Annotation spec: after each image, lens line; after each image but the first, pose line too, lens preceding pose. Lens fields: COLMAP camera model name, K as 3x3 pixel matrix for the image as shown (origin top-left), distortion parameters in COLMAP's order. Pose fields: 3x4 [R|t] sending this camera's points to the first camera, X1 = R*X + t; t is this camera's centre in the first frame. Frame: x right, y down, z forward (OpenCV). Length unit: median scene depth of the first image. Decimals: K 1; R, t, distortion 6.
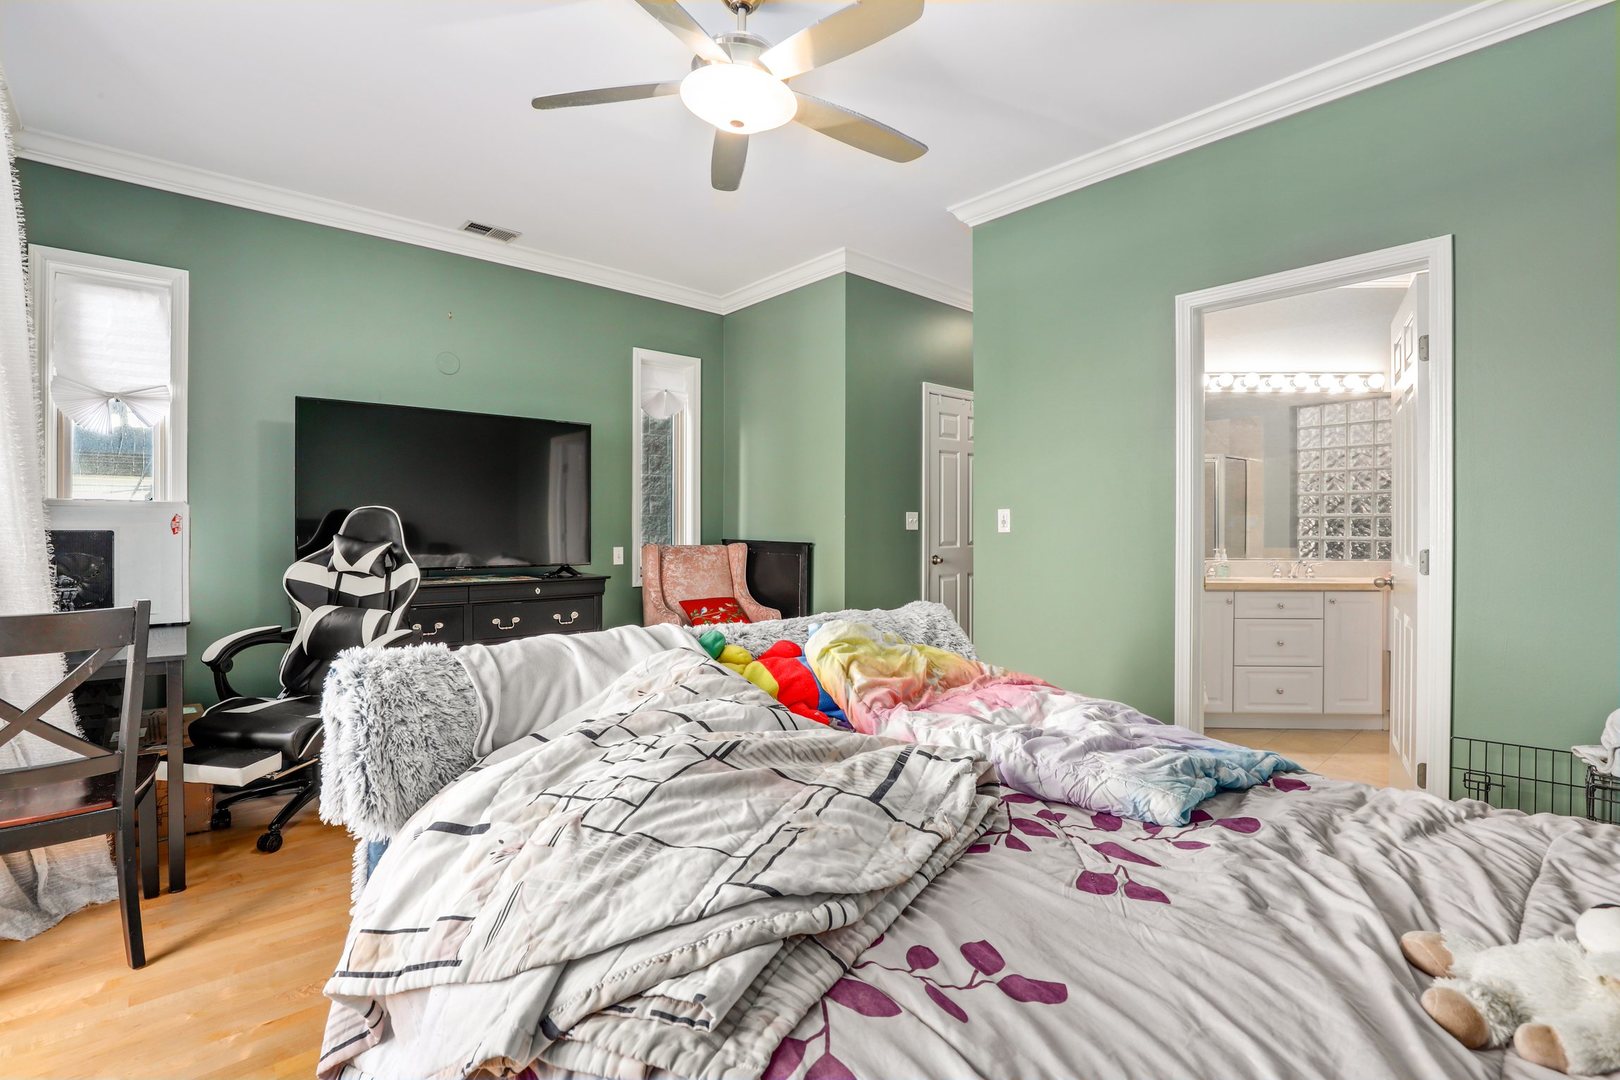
lens RADIAL K [[733.6, 0, 847.2], [0, 733.6, 518.2], [0, 0, 1]] dist [-0.016407, 0.000370]
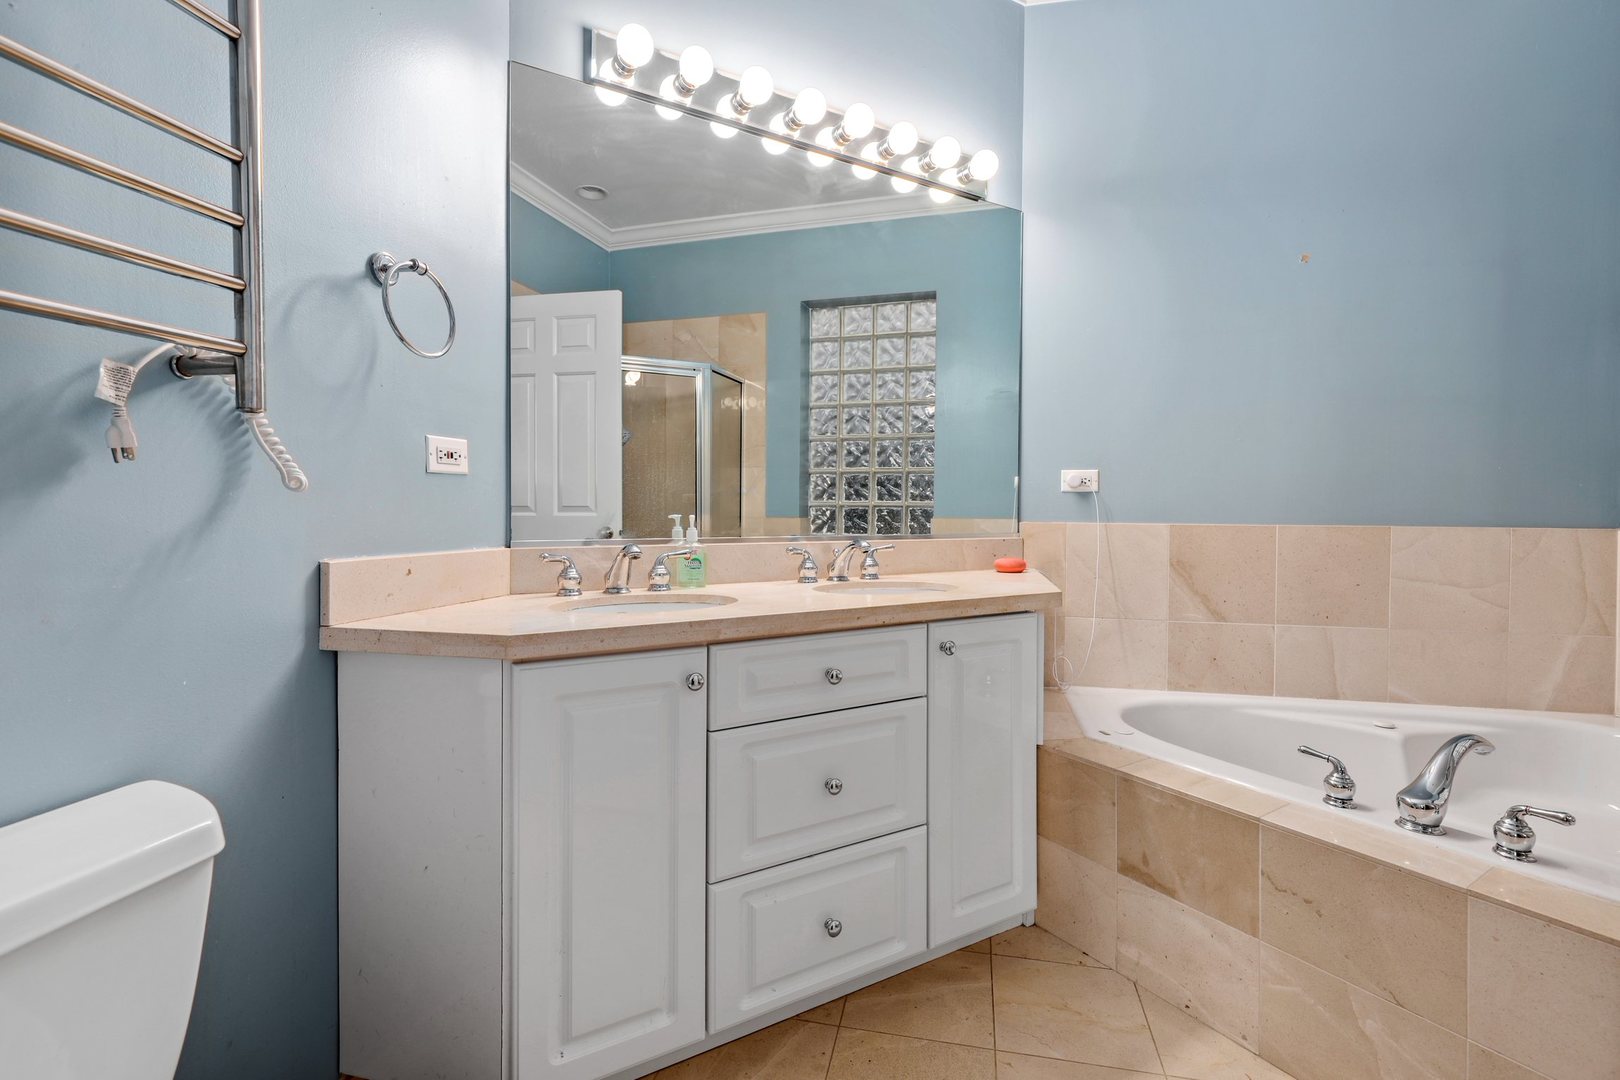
lens RADIAL K [[733.6, 0, 810.2], [0, 733.6, 538.7], [0, 0, 1]] dist [-0.016407, 0.000370]
pose [[0.826268, -0.017592, 0.563003, 0.245645], [-0.014904, 0.998479, 0.053073, 0.024074], [-0.563080, -0.052243, 0.824749, 0.453255]]
